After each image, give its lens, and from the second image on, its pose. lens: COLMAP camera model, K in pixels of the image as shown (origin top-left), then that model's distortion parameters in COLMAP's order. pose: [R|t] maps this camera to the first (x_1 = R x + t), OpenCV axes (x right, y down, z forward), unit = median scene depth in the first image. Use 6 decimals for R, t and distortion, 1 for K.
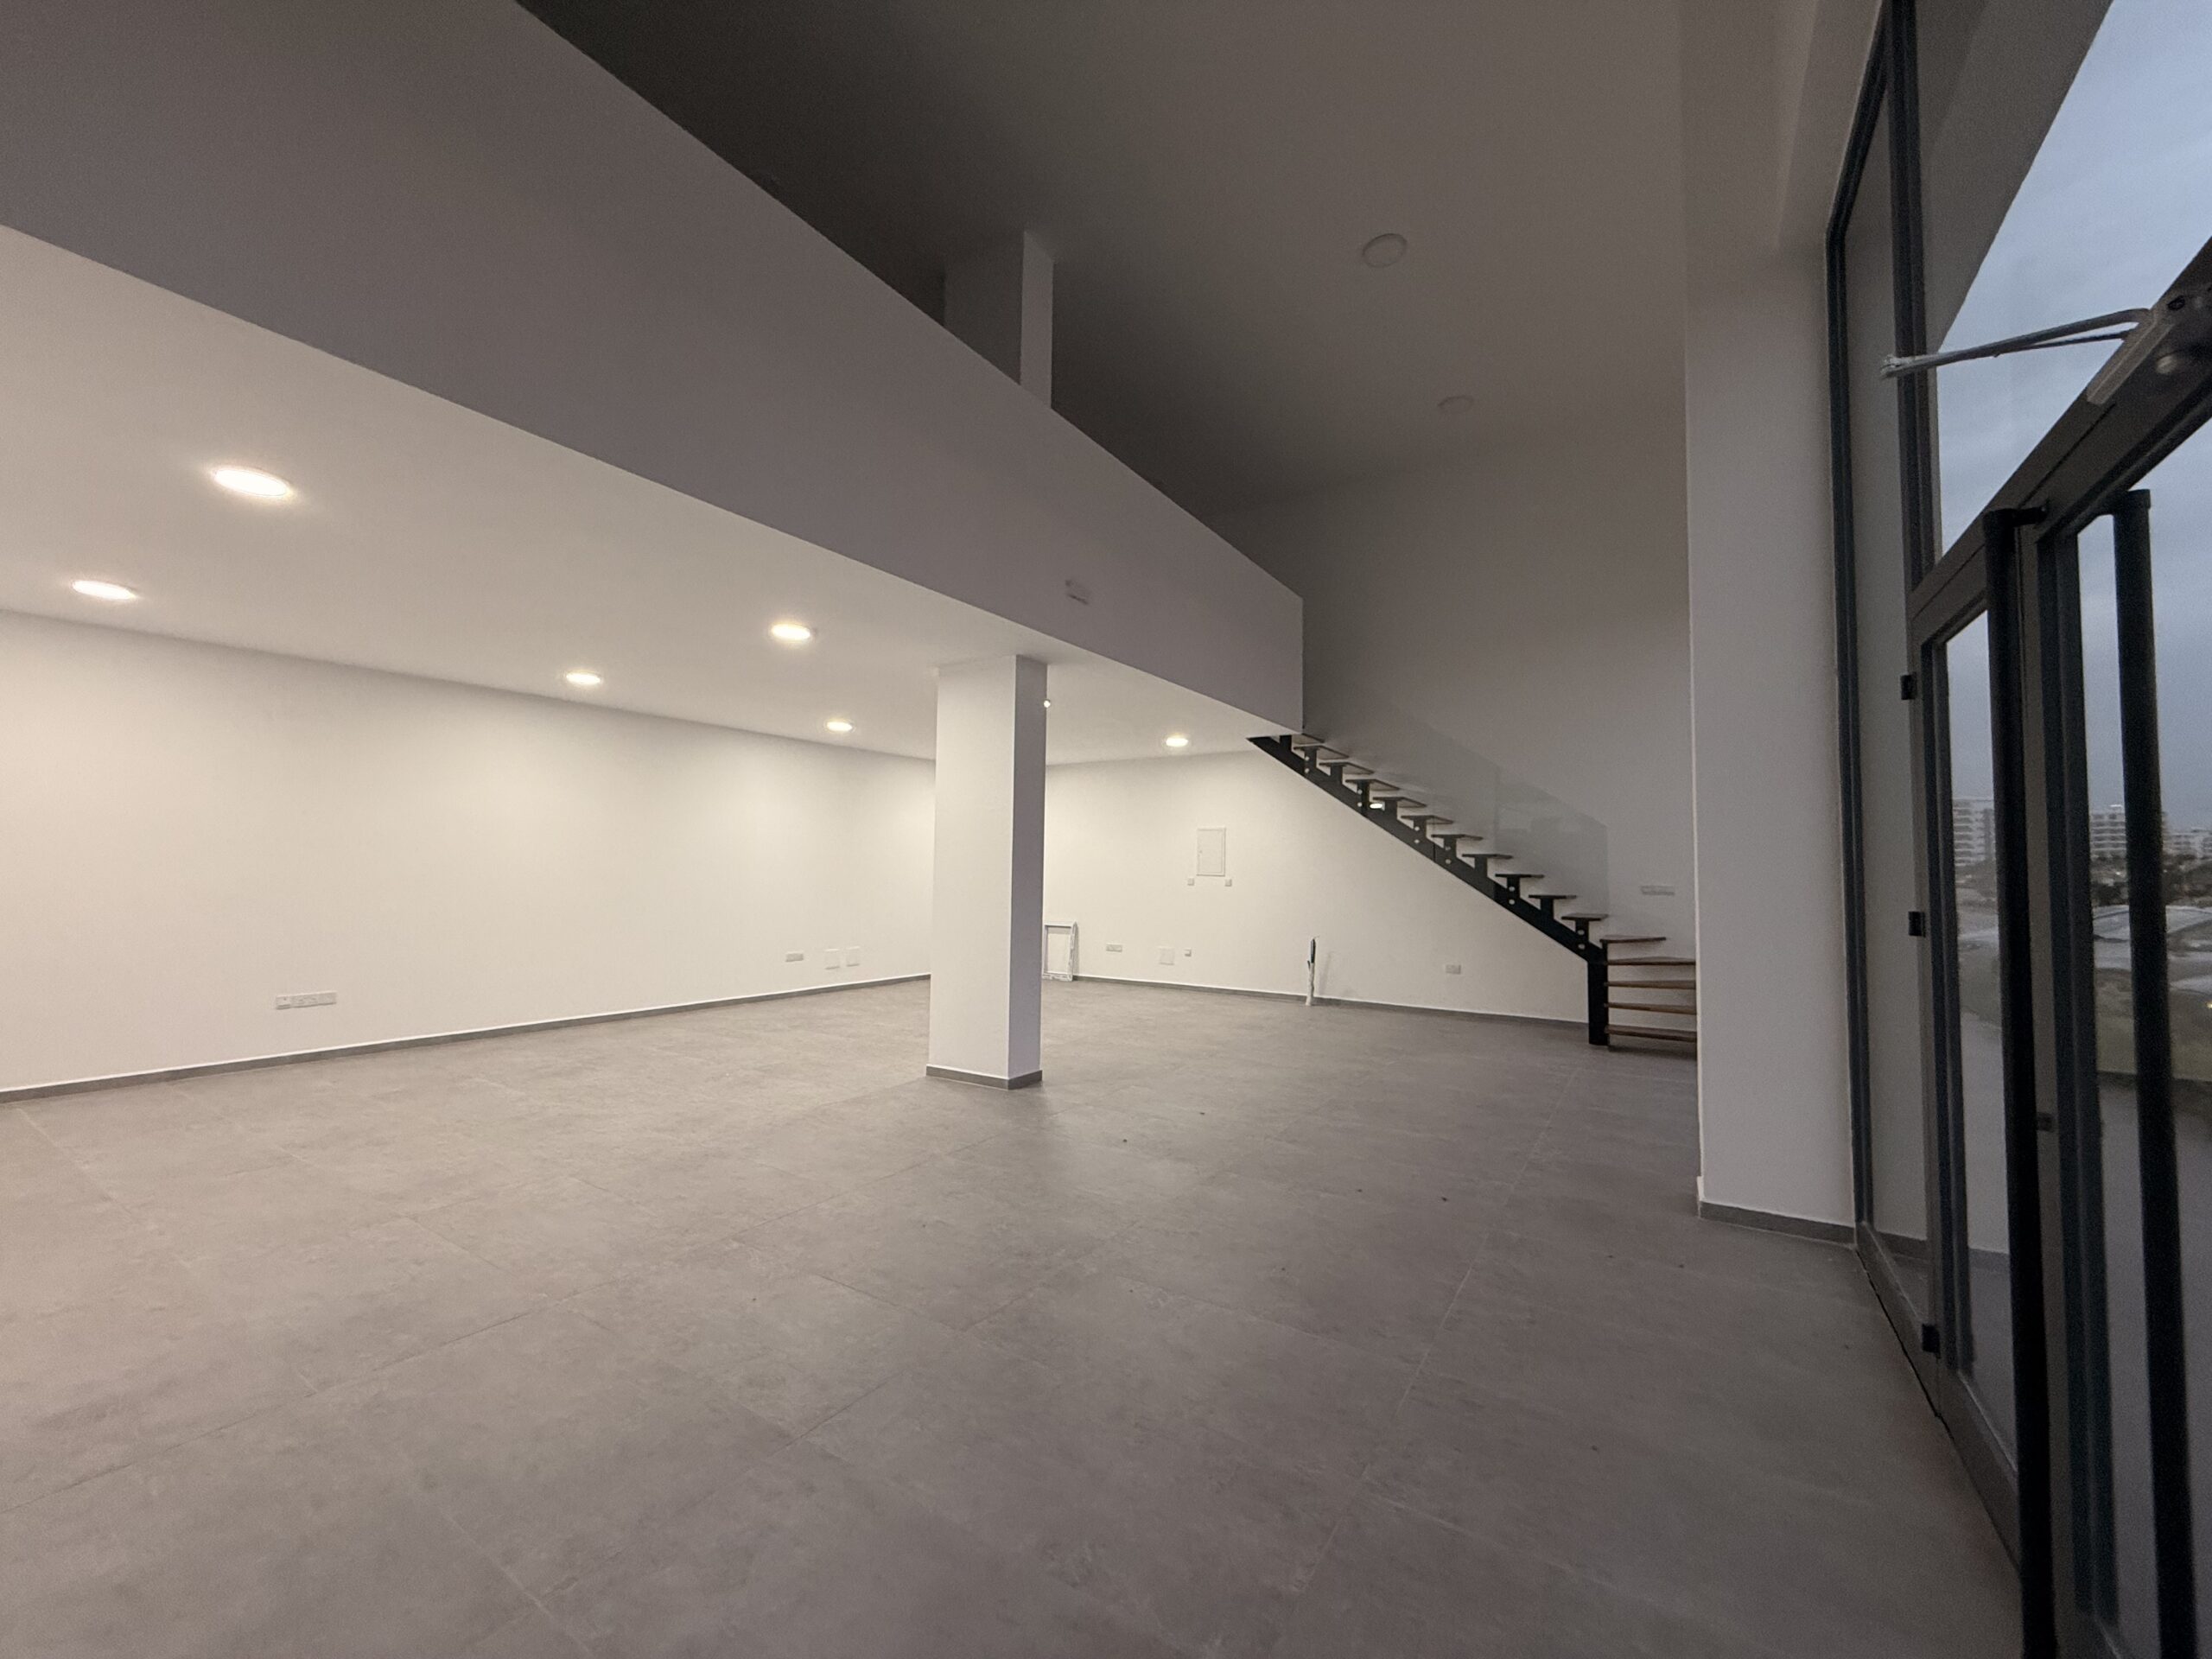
lens RADIAL K [[876.9, 0, 1097.6], [0, 876.9, 834.6], [0, 0, 1]] dist [-0.000782, 0.000048]
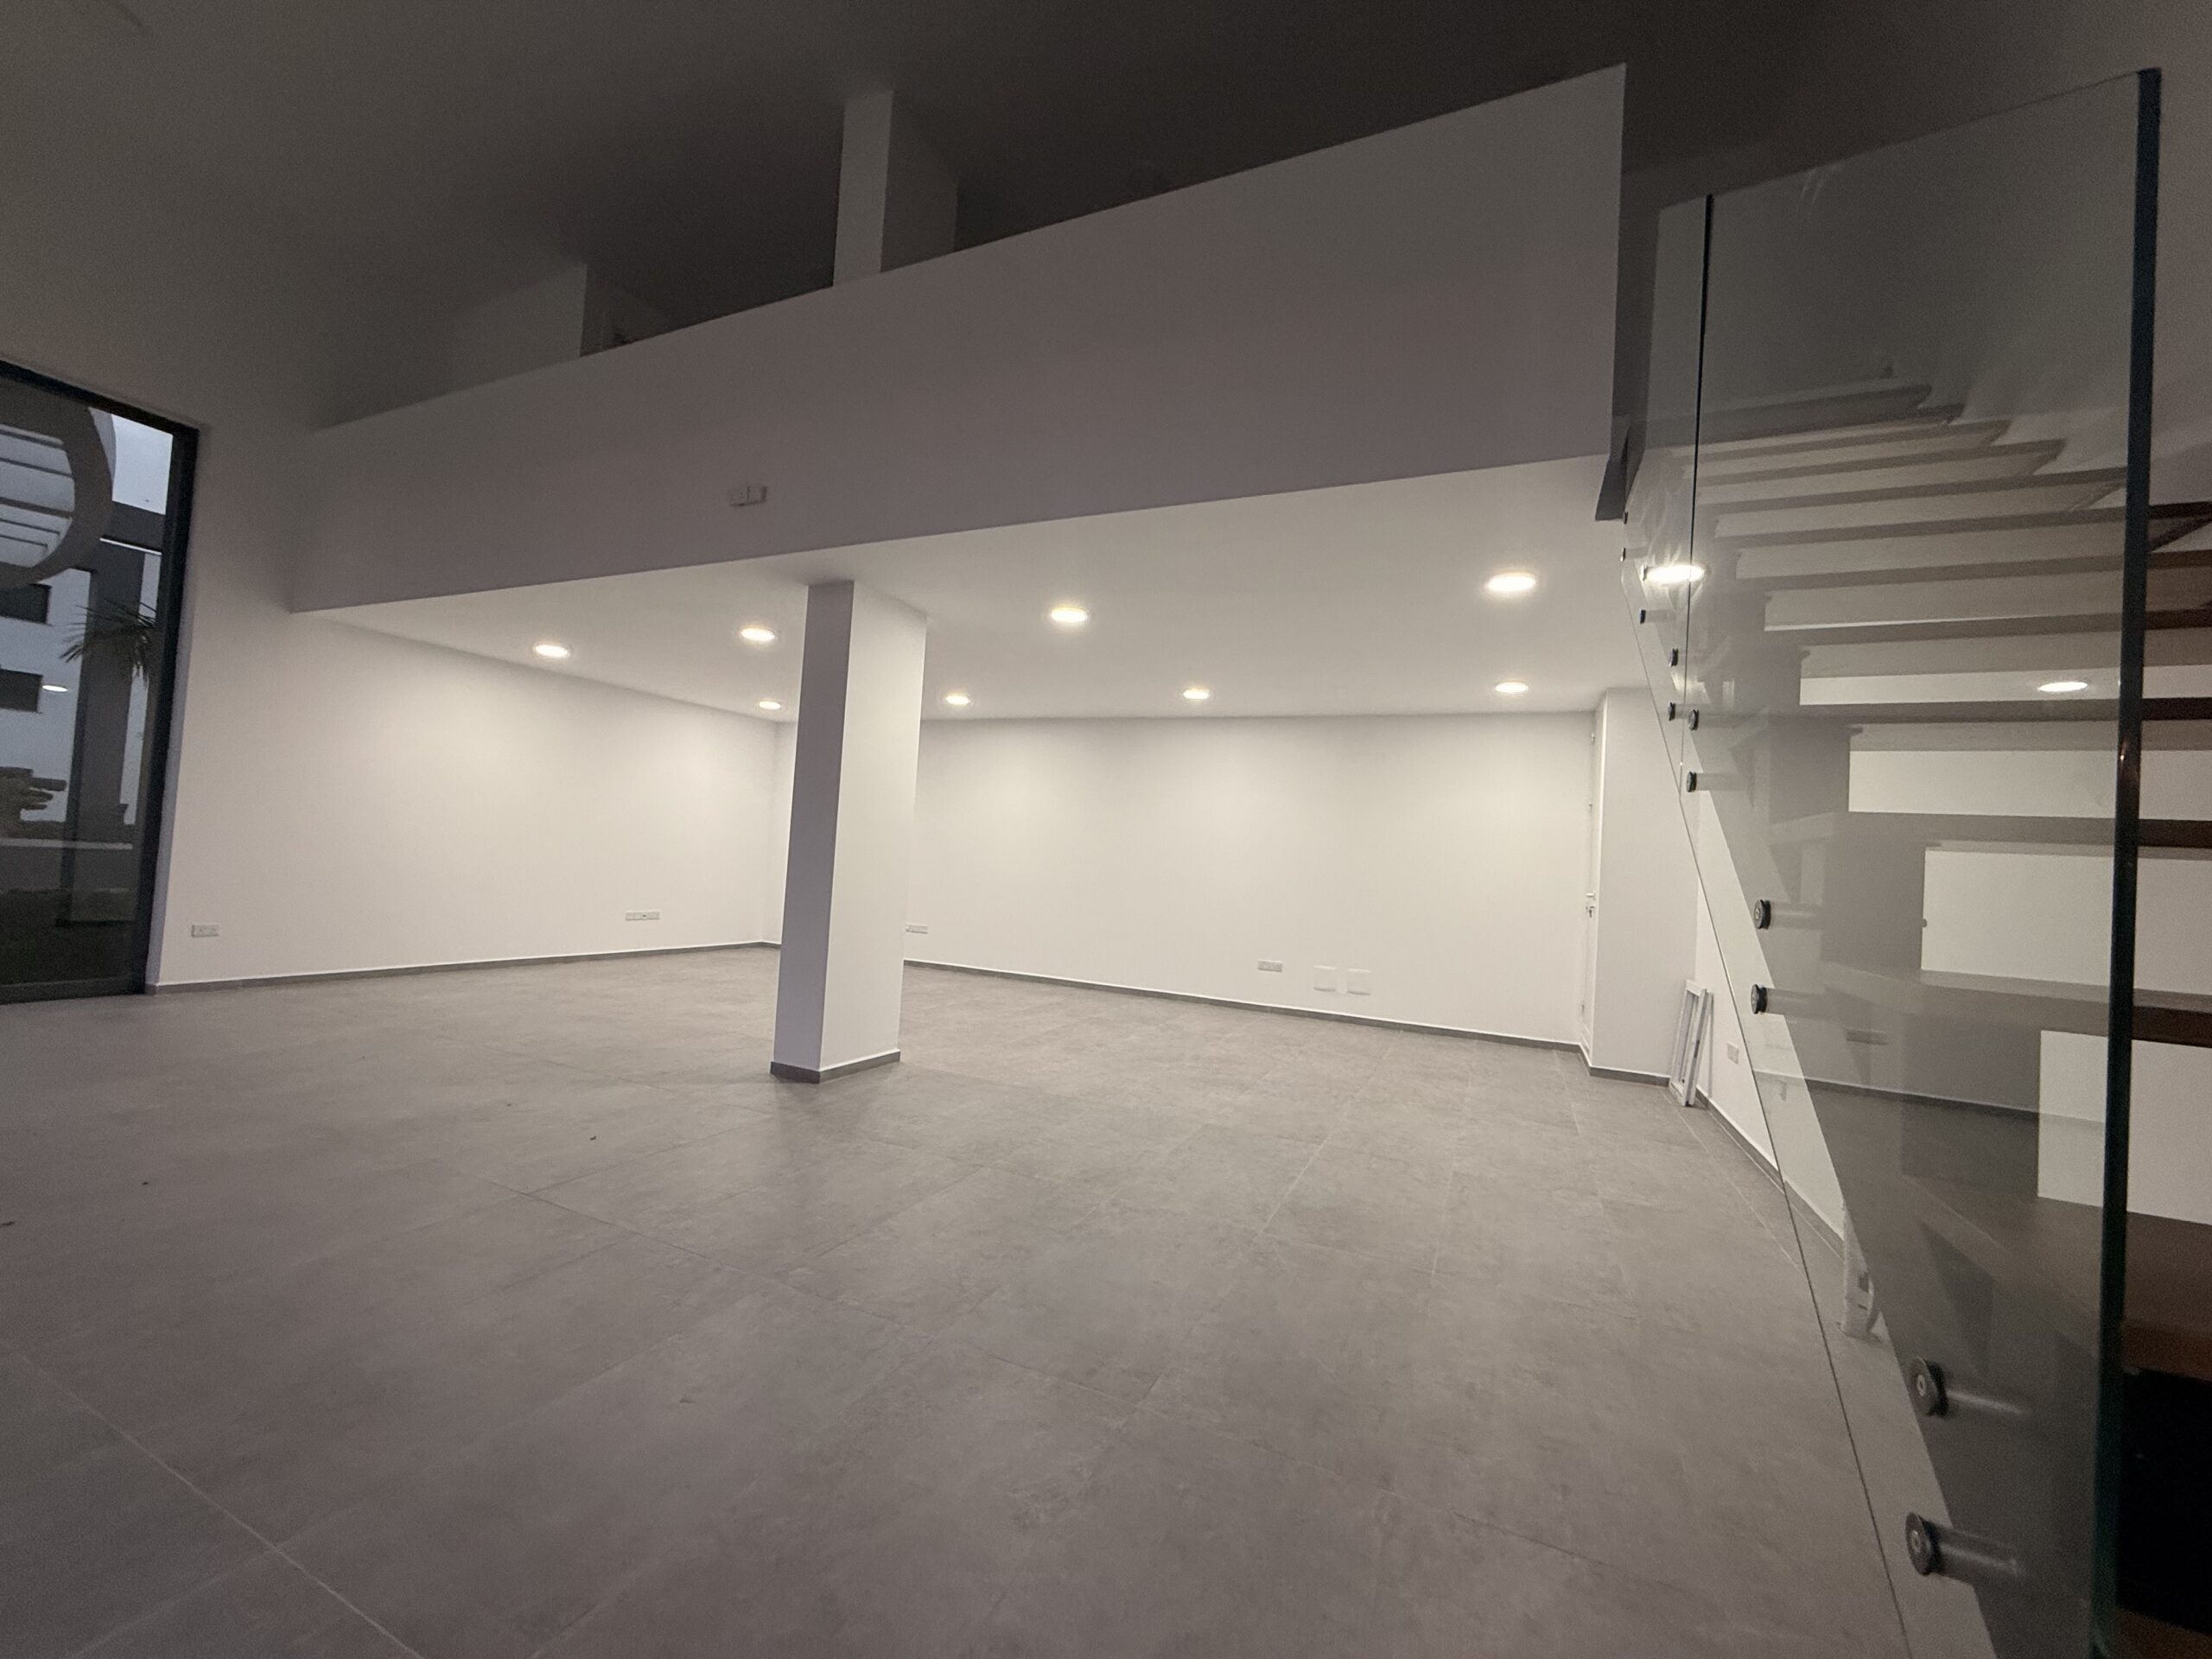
lens RADIAL K [[876.9, 0, 1097.6], [0, 876.9, 834.6], [0, 0, 1]] dist [-0.000782, 0.000048]
pose [[0.144043, -0.032986, -0.989022, 0.638662], [-0.018060, 0.999190, -0.035955, 0.056840], [0.989407, 0.023040, 0.143330, 0.910211]]
